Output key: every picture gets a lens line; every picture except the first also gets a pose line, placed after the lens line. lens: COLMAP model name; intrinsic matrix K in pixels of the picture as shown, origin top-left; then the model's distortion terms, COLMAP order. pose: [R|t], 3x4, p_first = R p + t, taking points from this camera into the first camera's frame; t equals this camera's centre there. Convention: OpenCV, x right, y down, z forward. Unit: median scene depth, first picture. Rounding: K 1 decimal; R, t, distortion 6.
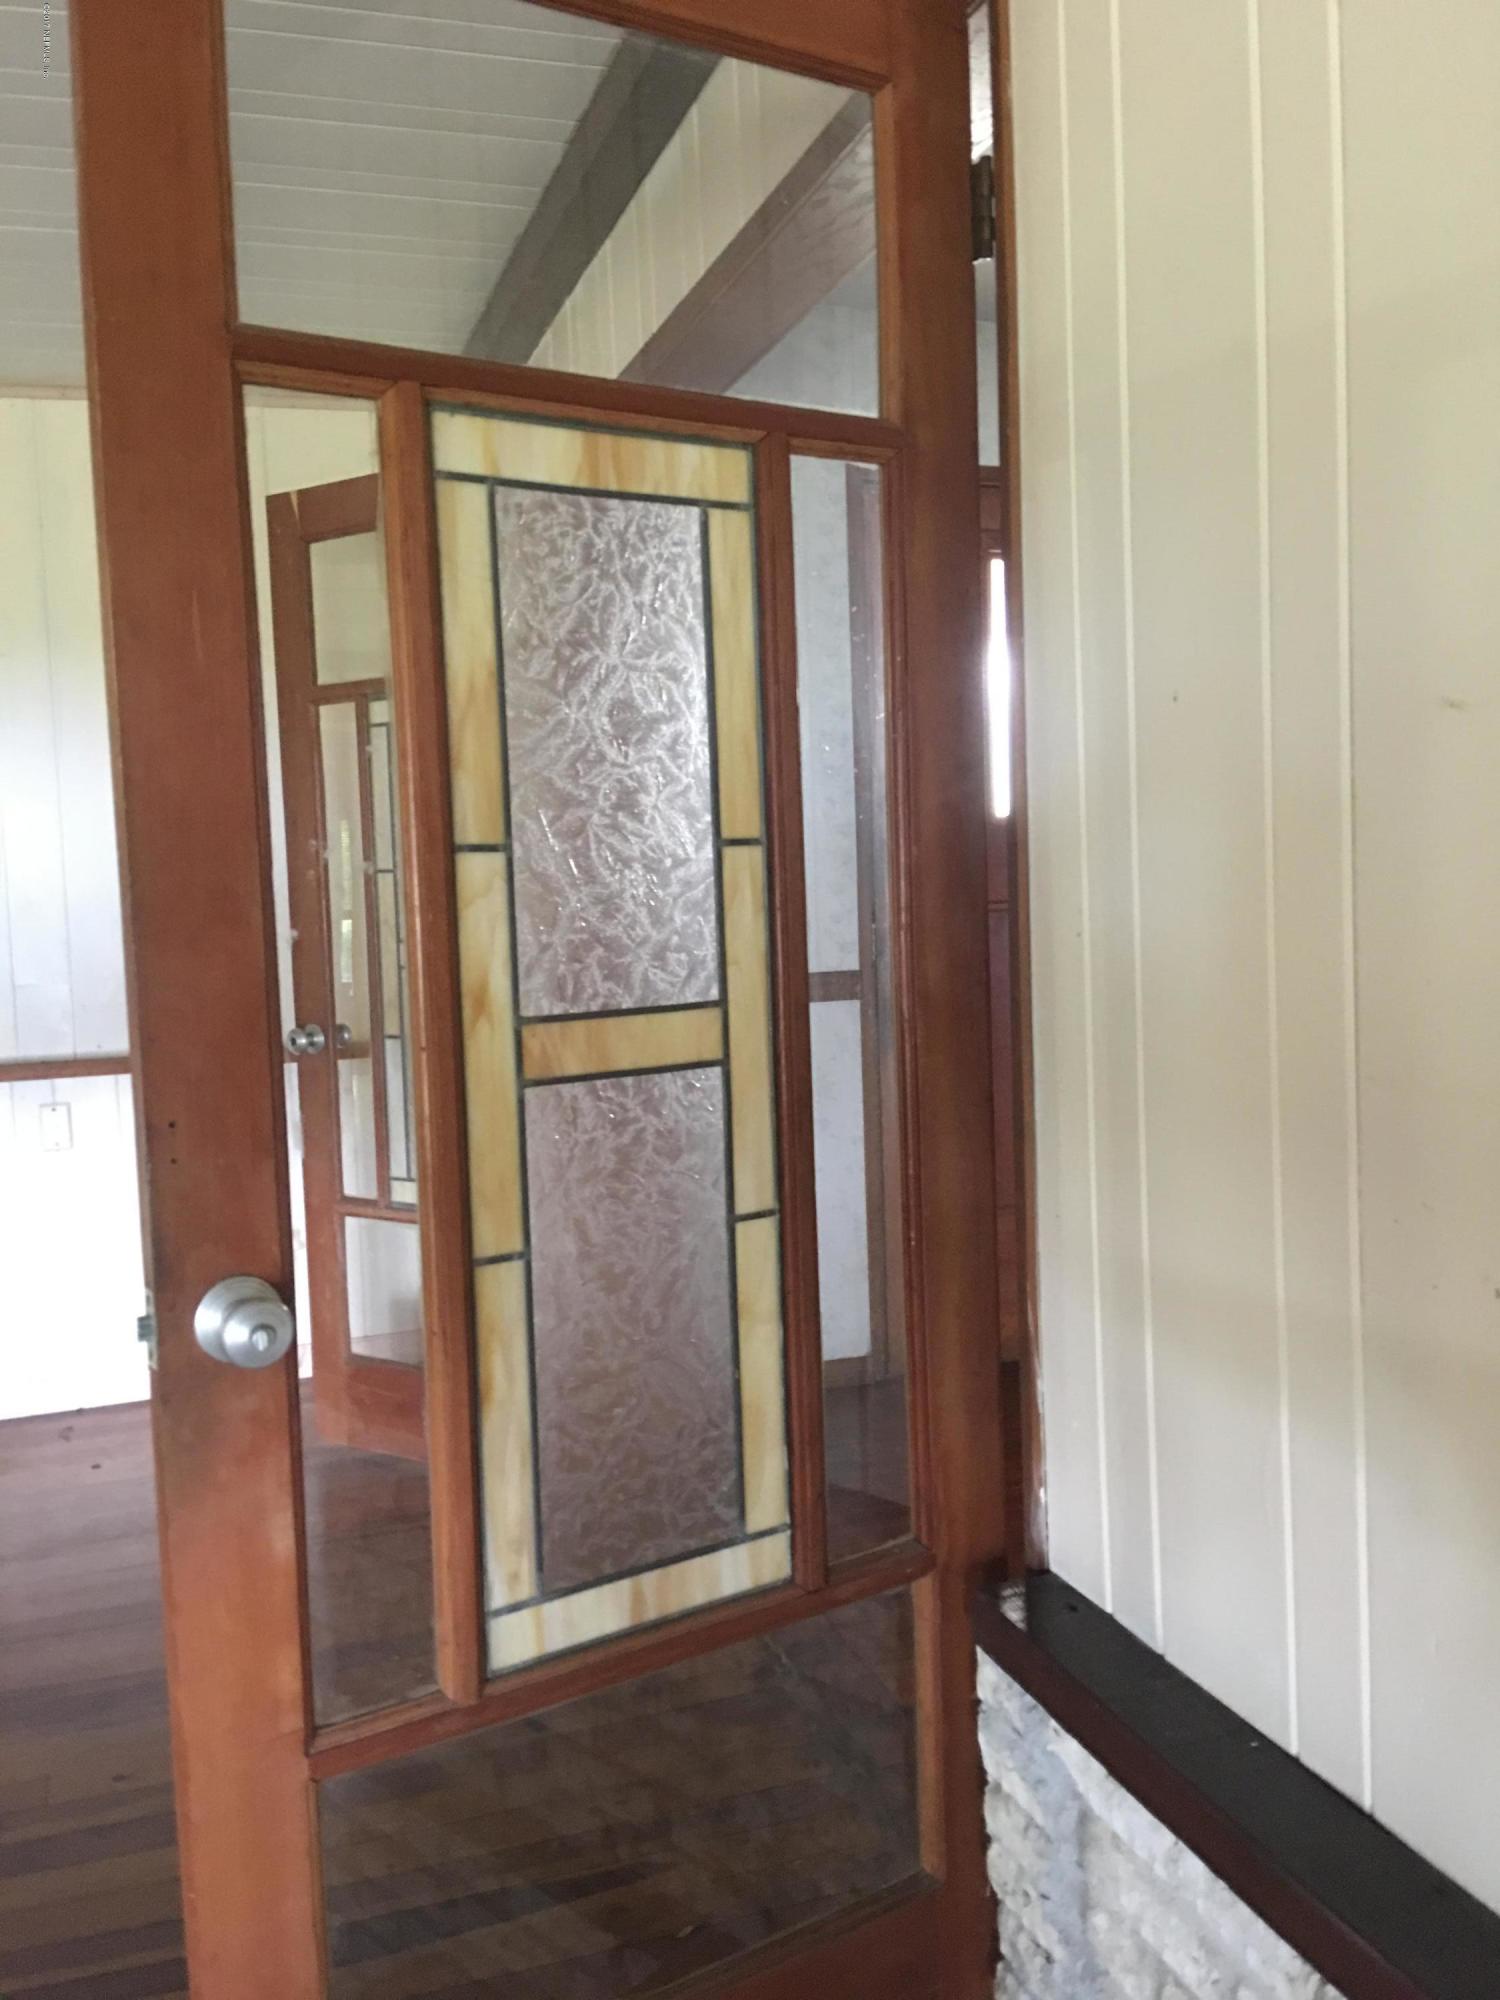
lens RADIAL K [[1693.0, 0, 750.0], [0, 1693.0, 1000.0], [0, 0, 1]] dist [0.029914, -0.006583]
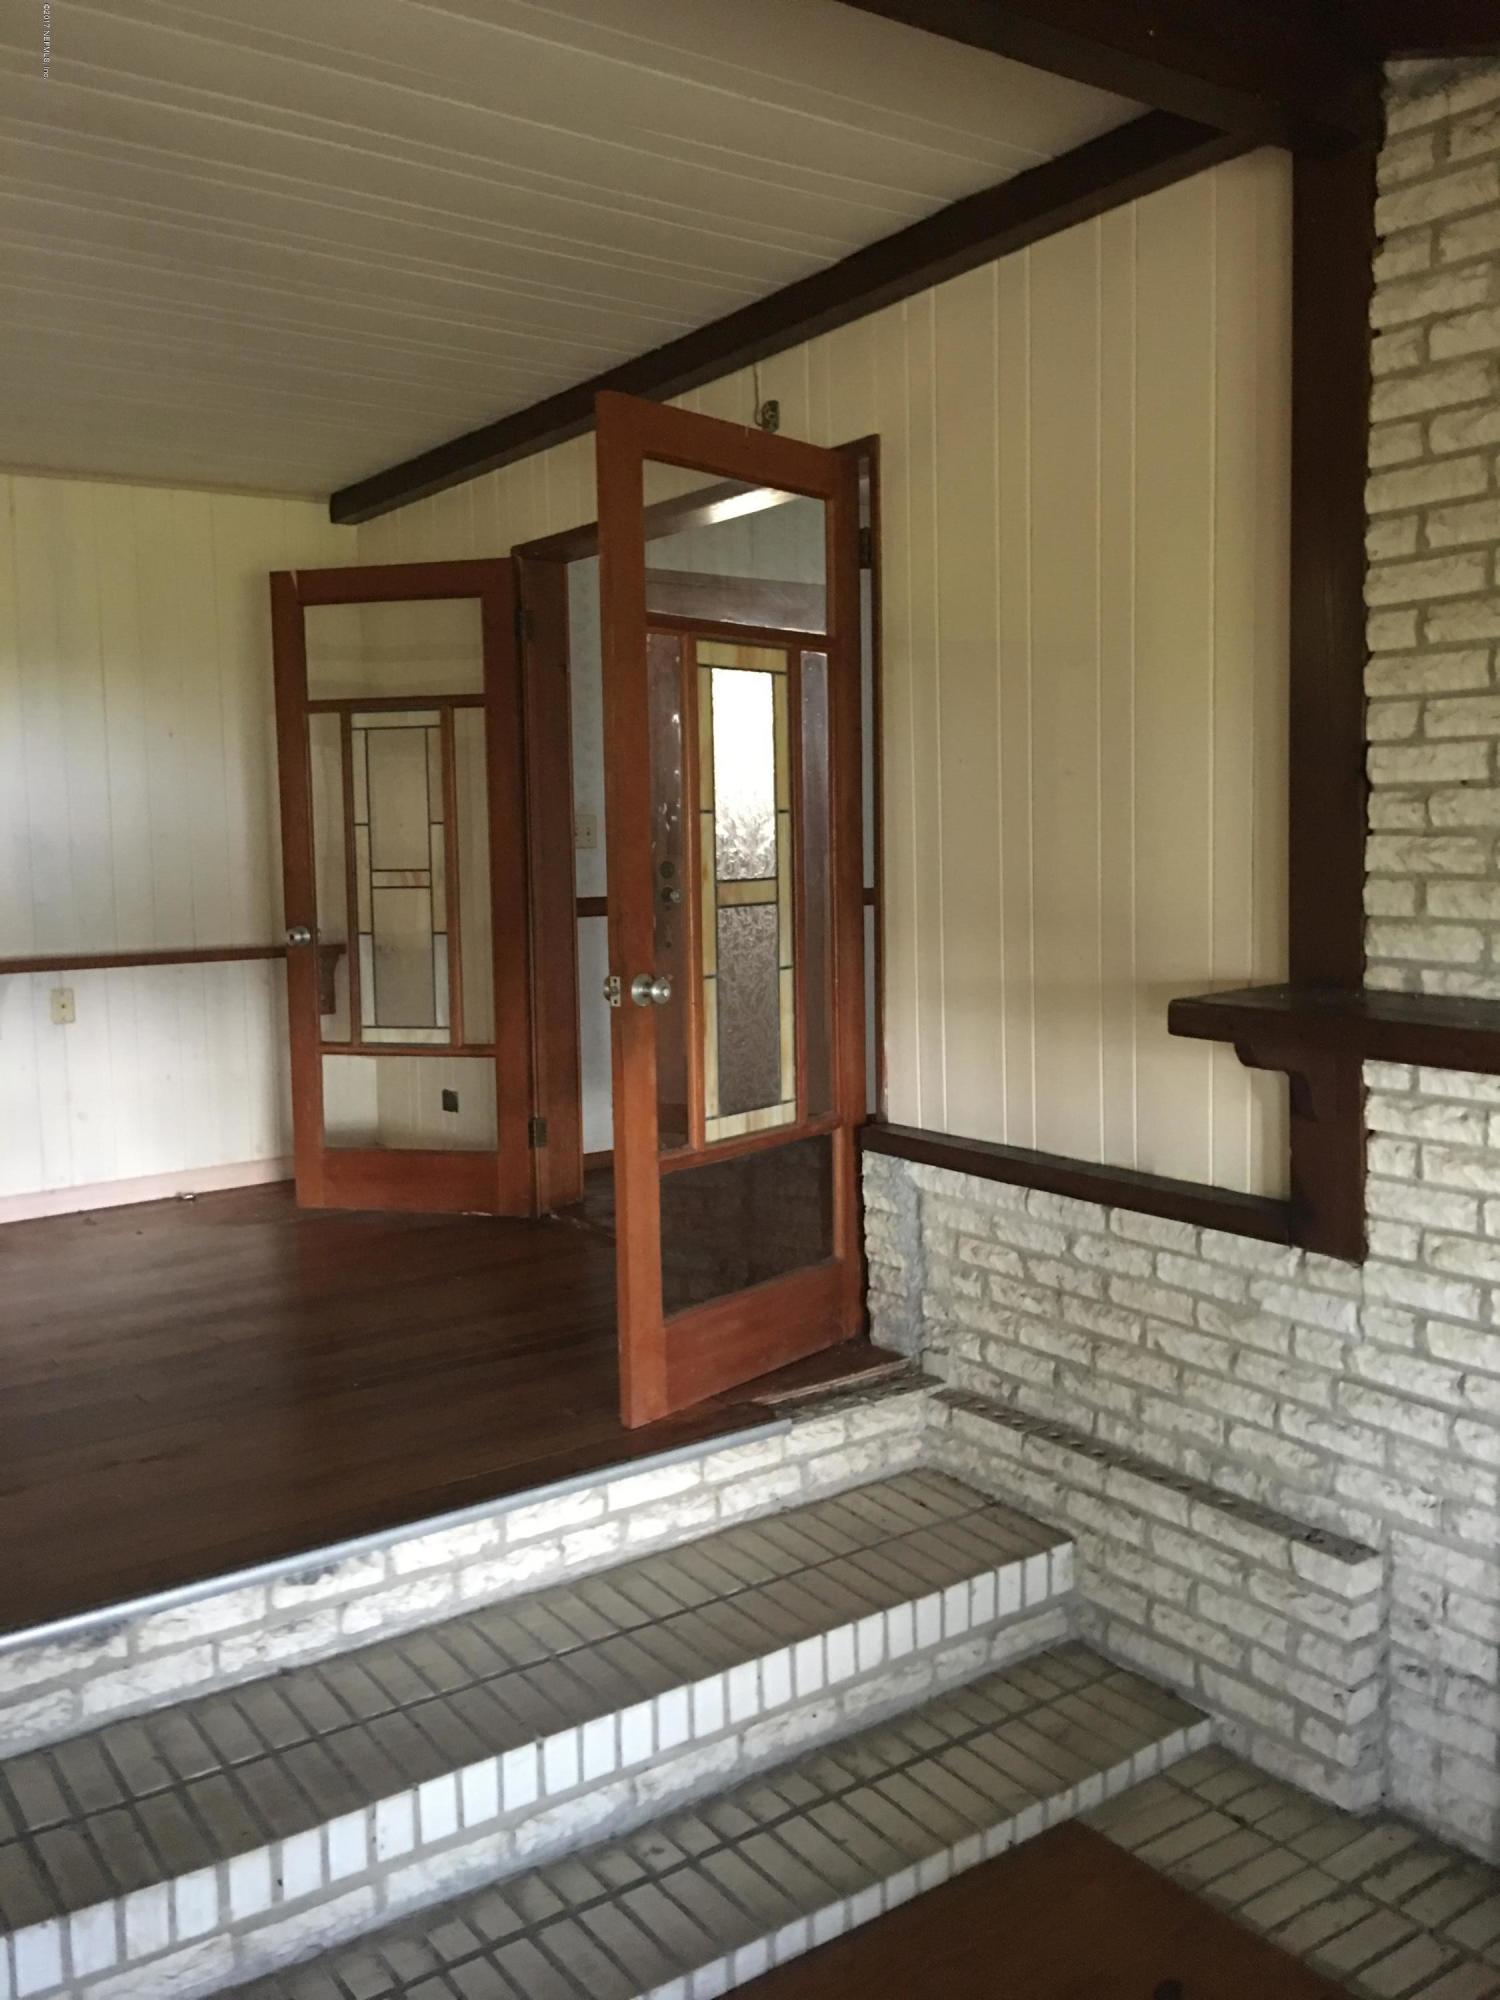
lens RADIAL K [[1654.4, 0, 750.0], [0, 1654.4, 1000.0], [0, 0, 1]] dist [0.011285, 0.001407]
pose [[0.956554, -0.010950, 0.291350, -0.729897], [0.005744, 0.999808, 0.018720, 0.129140], [-0.291499, -0.016234, 0.956433, -1.229834]]
